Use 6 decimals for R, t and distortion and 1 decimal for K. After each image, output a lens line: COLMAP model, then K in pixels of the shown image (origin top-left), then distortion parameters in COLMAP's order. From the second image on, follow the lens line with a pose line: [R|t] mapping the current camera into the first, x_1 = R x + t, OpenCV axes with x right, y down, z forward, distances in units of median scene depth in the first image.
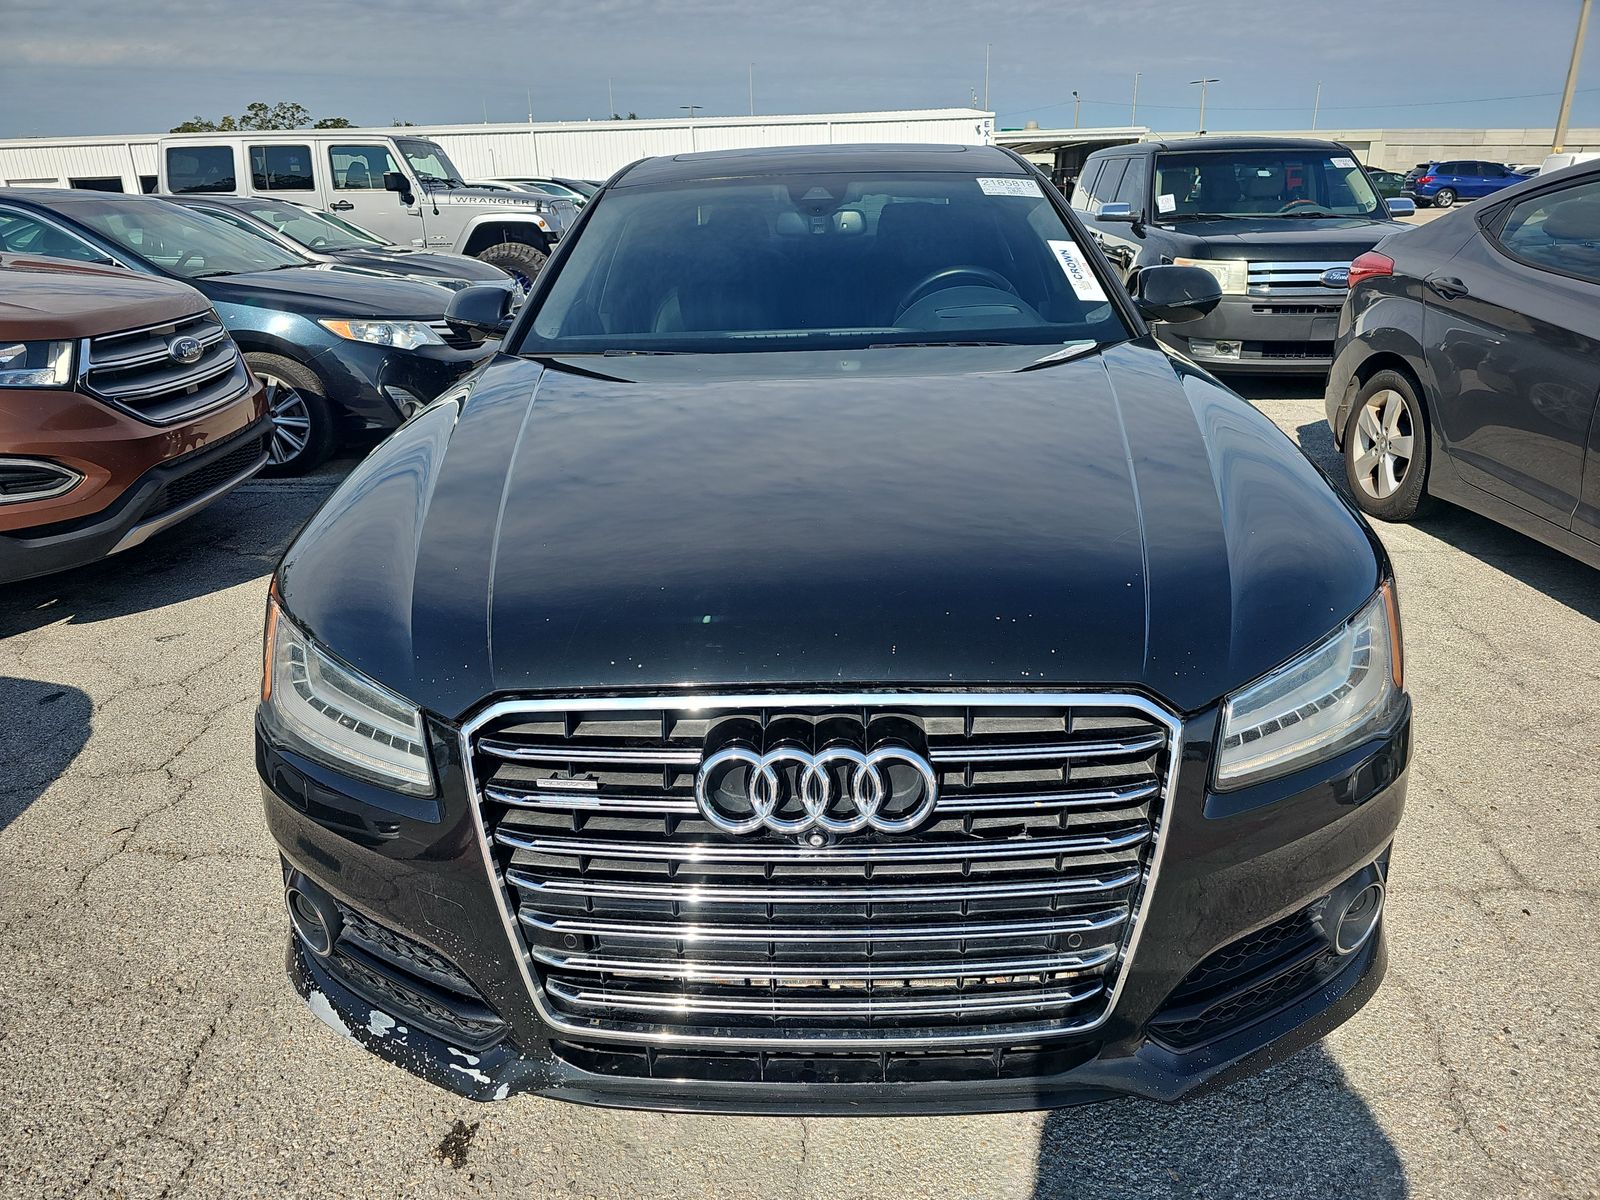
lens RADIAL K [[1083.9, 0, 796.4], [0, 1083.9, 597.5], [0, 0, 1]] dist [0.031487, -0.033870]
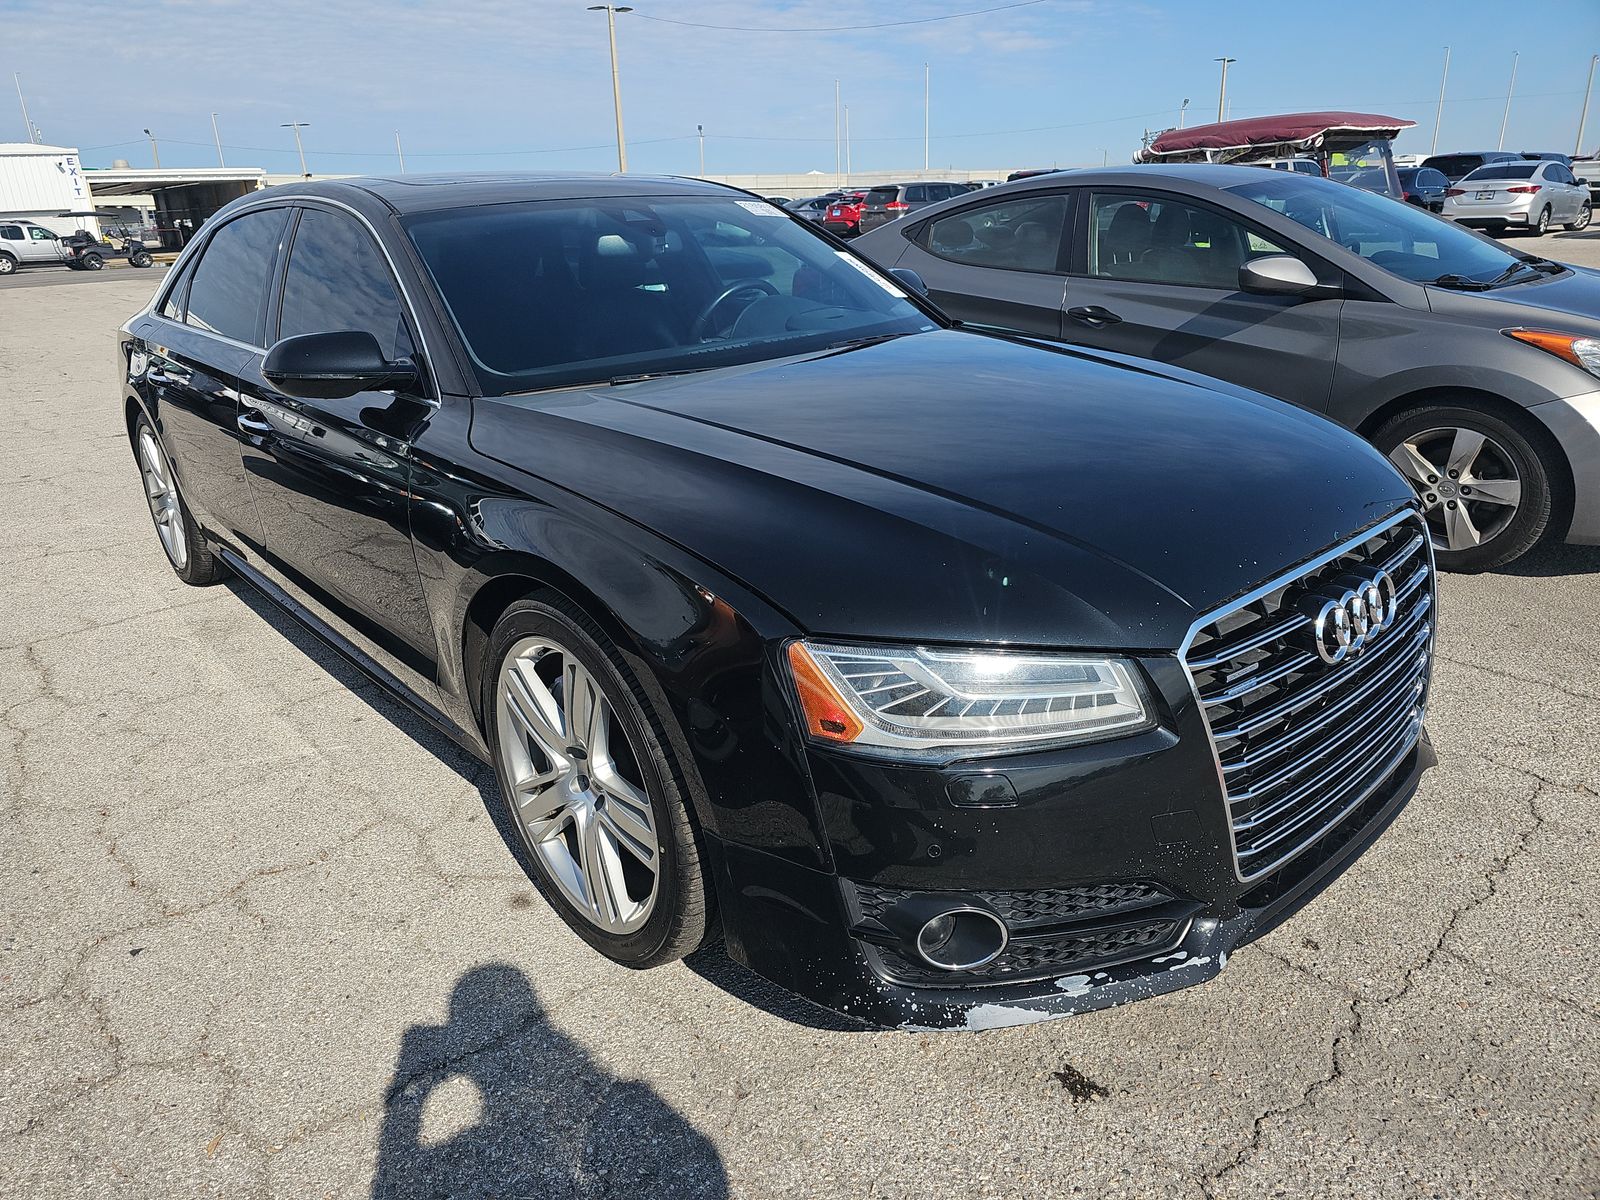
lens RADIAL K [[1083.9, 0, 796.6], [0, 1083.9, 604.4], [0, 0, 1]] dist [0.031487, -0.033870]
pose [[0.719147, -0.242627, 0.651122, -0.141965], [0.262008, 0.962574, 0.069302, -0.012460], [-0.643568, 0.120760, 0.755802, 0.041537]]
